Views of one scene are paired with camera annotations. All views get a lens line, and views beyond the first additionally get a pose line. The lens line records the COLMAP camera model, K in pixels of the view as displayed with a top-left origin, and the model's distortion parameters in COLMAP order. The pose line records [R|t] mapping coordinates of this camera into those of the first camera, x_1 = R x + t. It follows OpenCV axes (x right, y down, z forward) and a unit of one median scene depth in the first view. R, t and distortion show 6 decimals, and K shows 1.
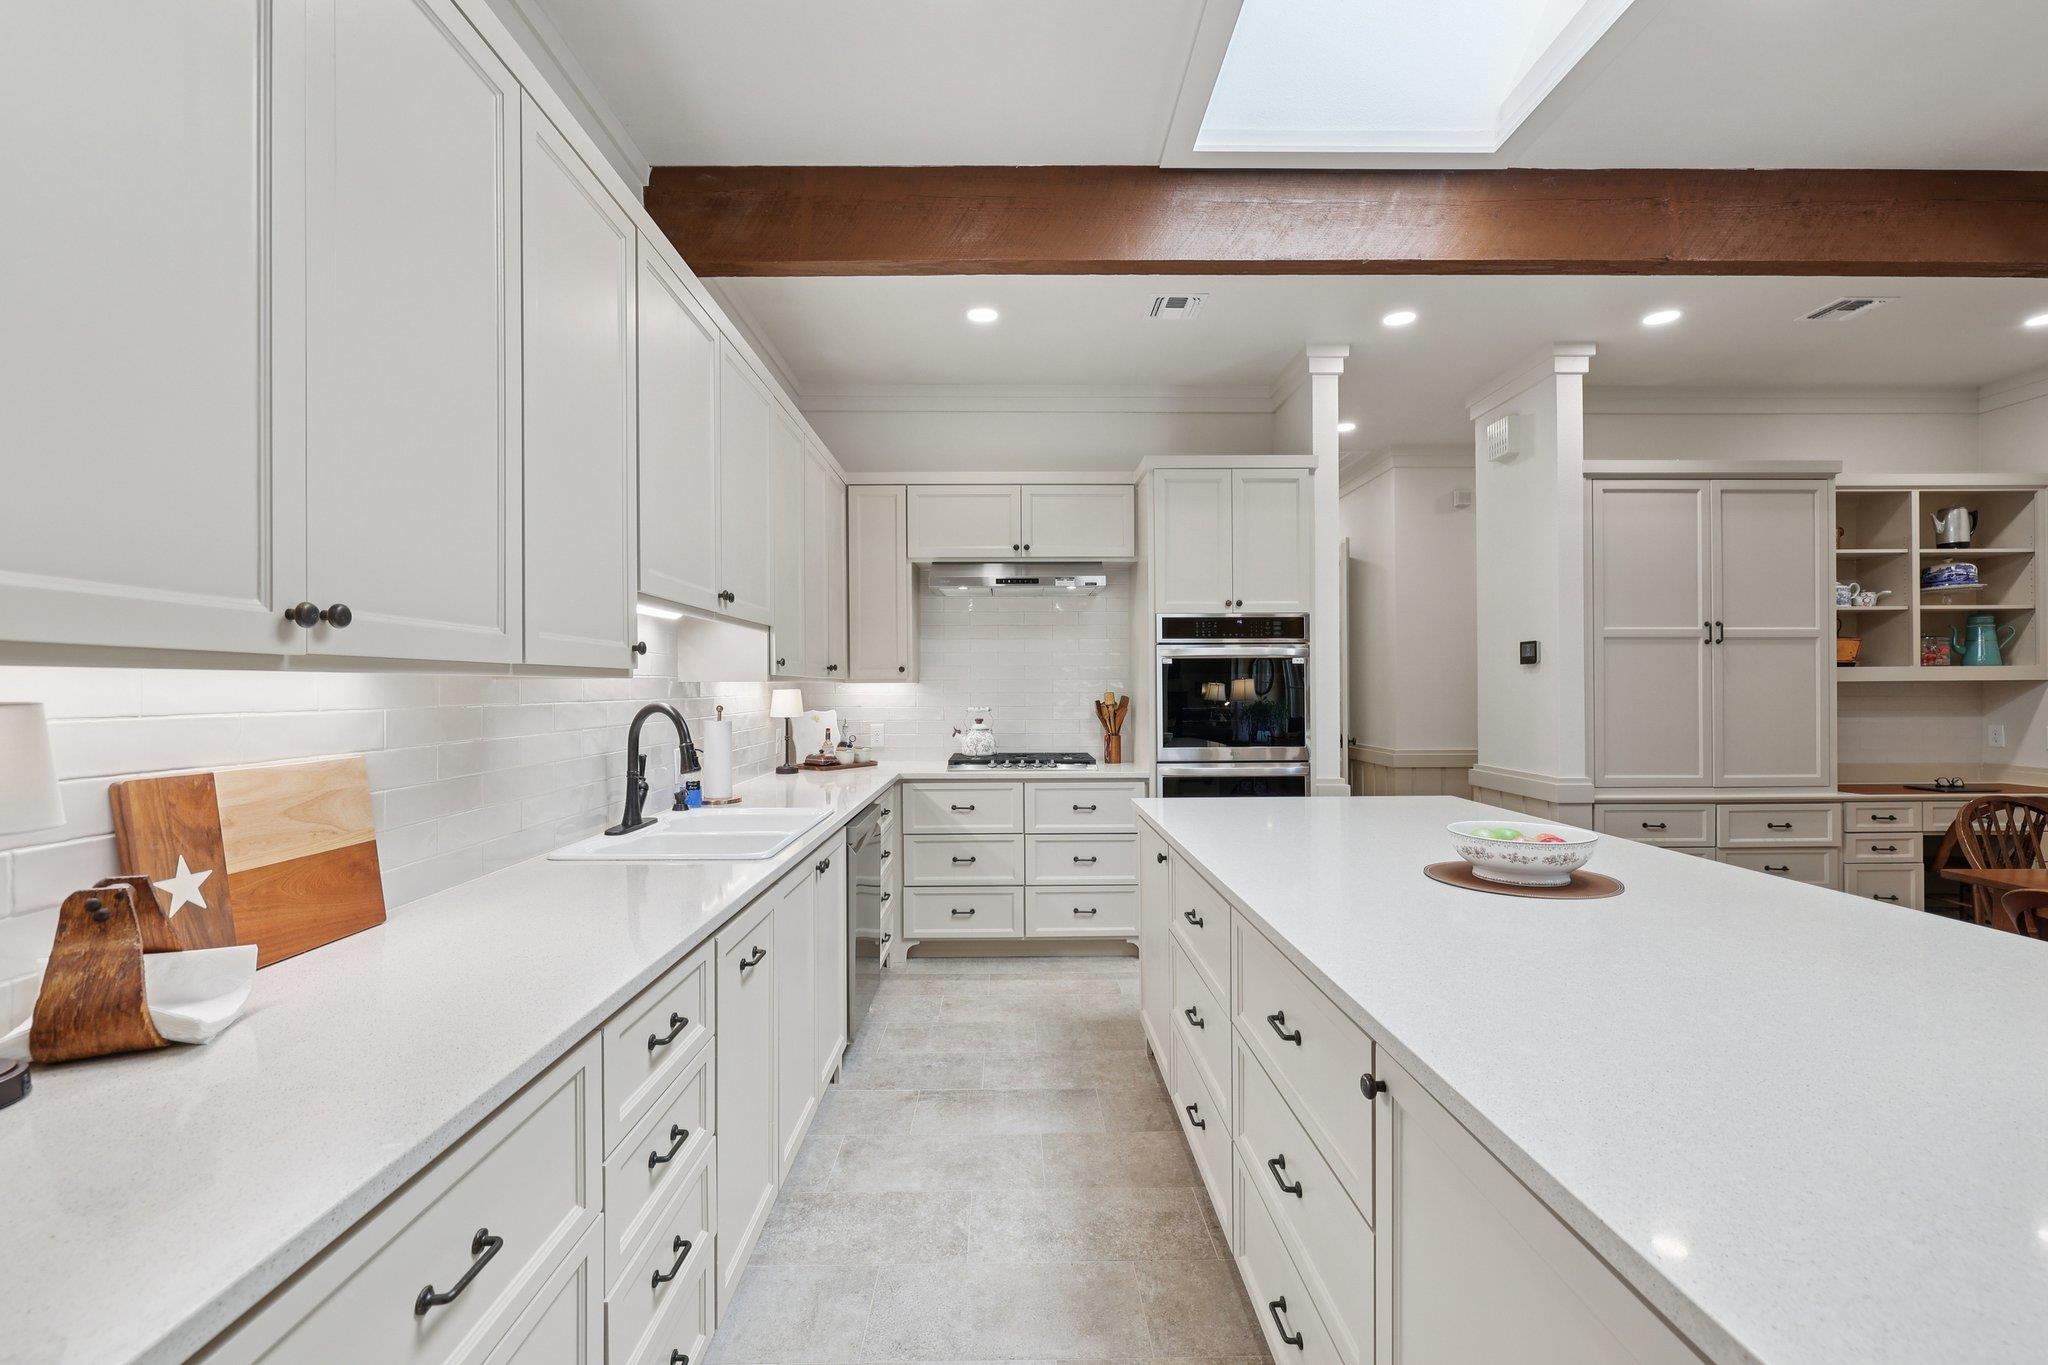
lens RADIAL K [[863.2, 0, 1012.0], [0, 863.2, 681.3], [0, 0, 1]] dist [0.001602, -0.000504]
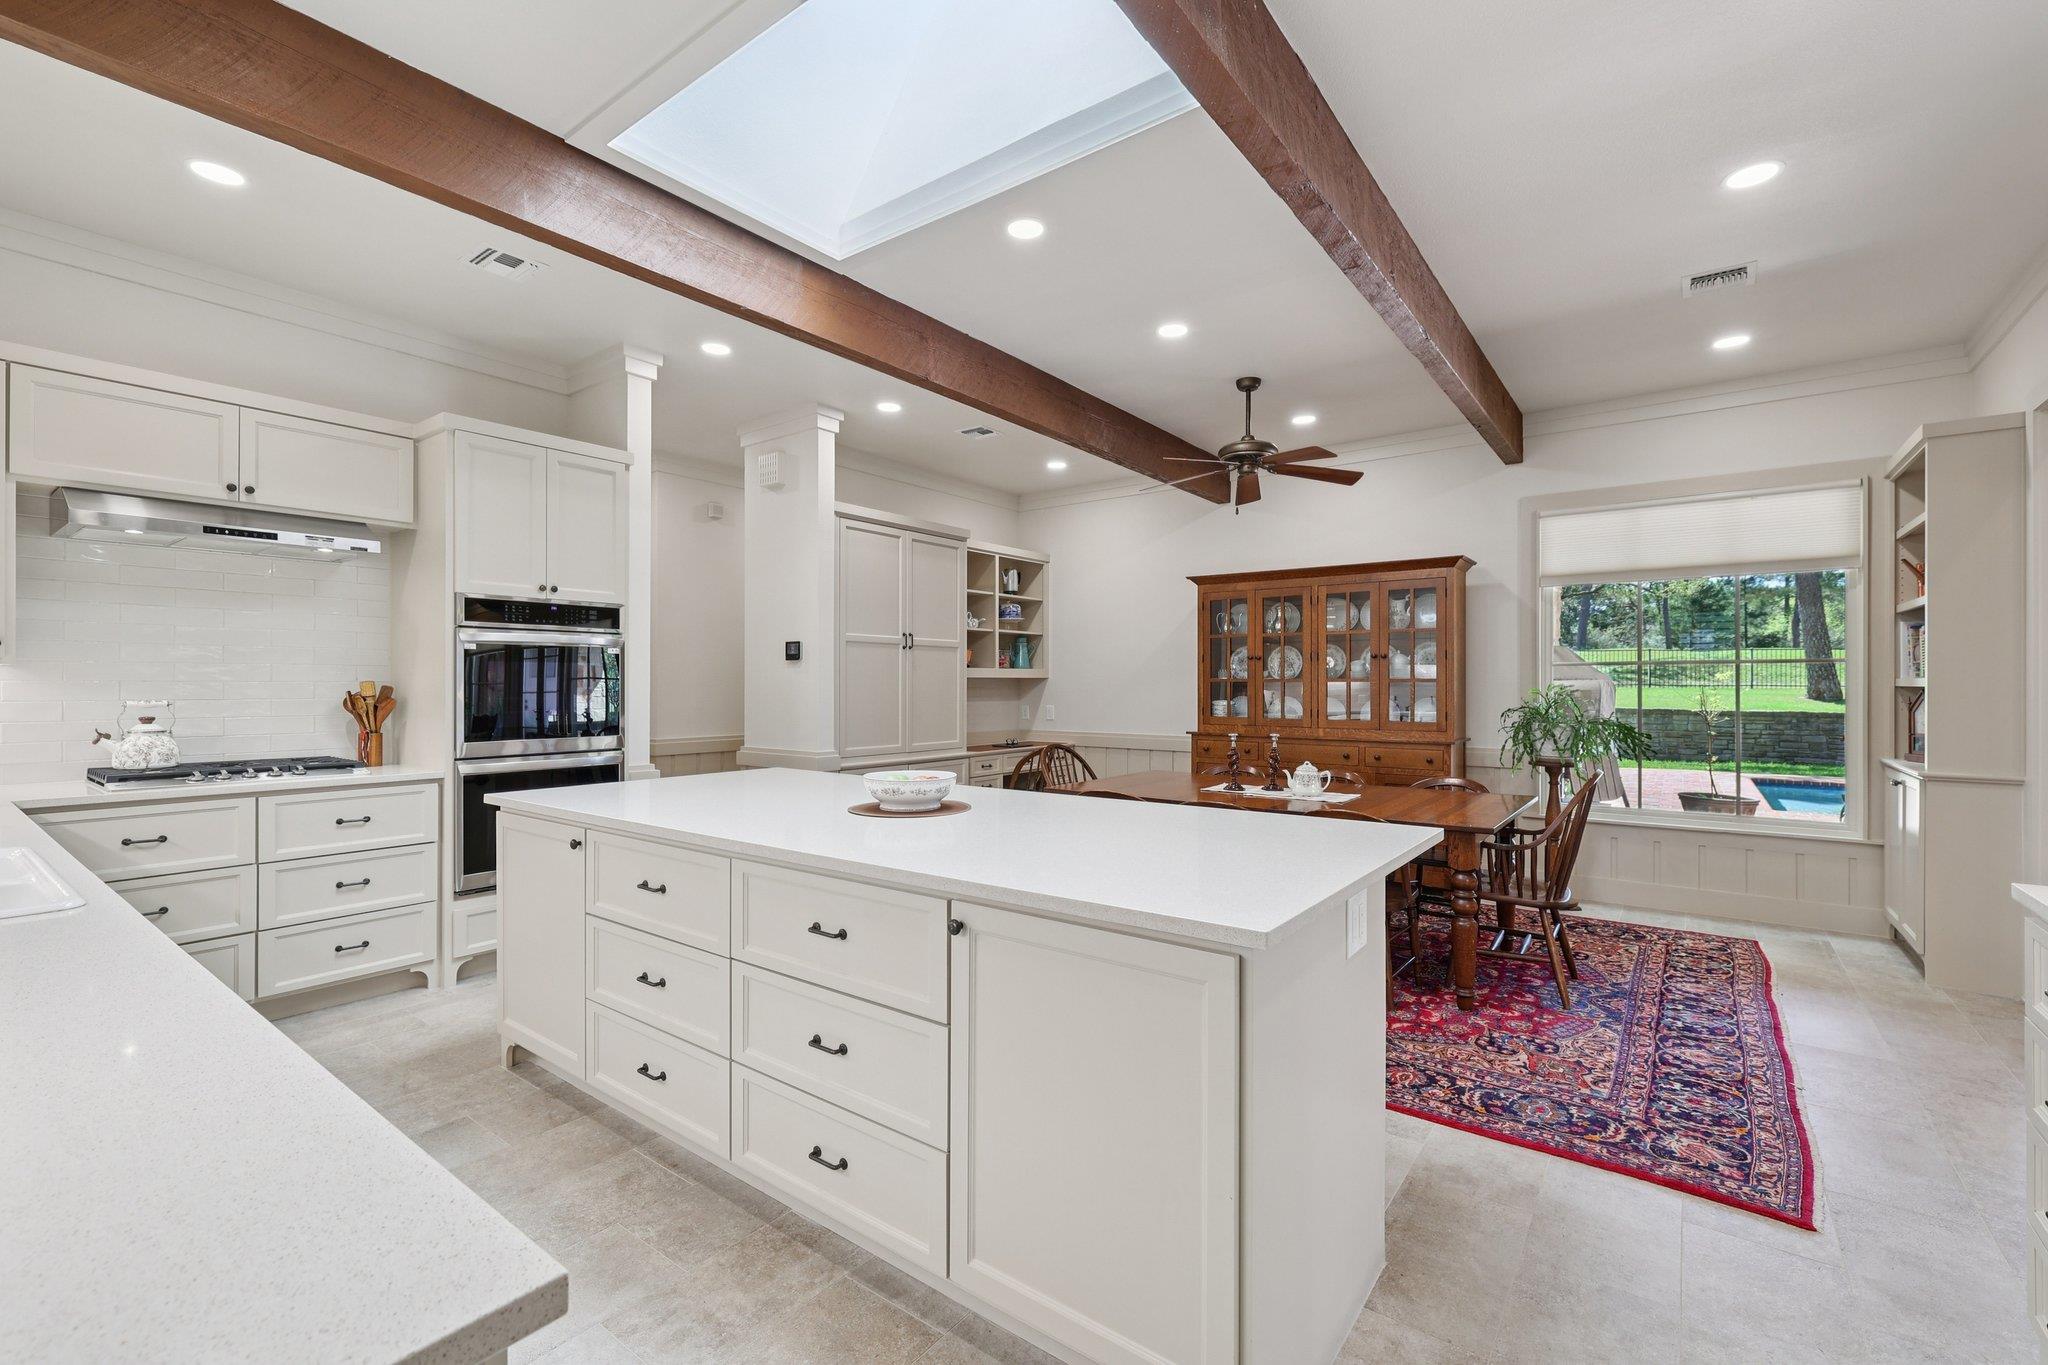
lens RADIAL K [[863.2, 0, 1021.9], [0, 863.2, 669.6], [0, 0, 1]] dist [0.001602, -0.000504]
pose [[0.626397, 0.017739, 0.779302, -0.151382], [-0.010892, 0.999843, -0.014004, 0.006967], [-0.779428, 0.000284, 0.626492, -0.010611]]
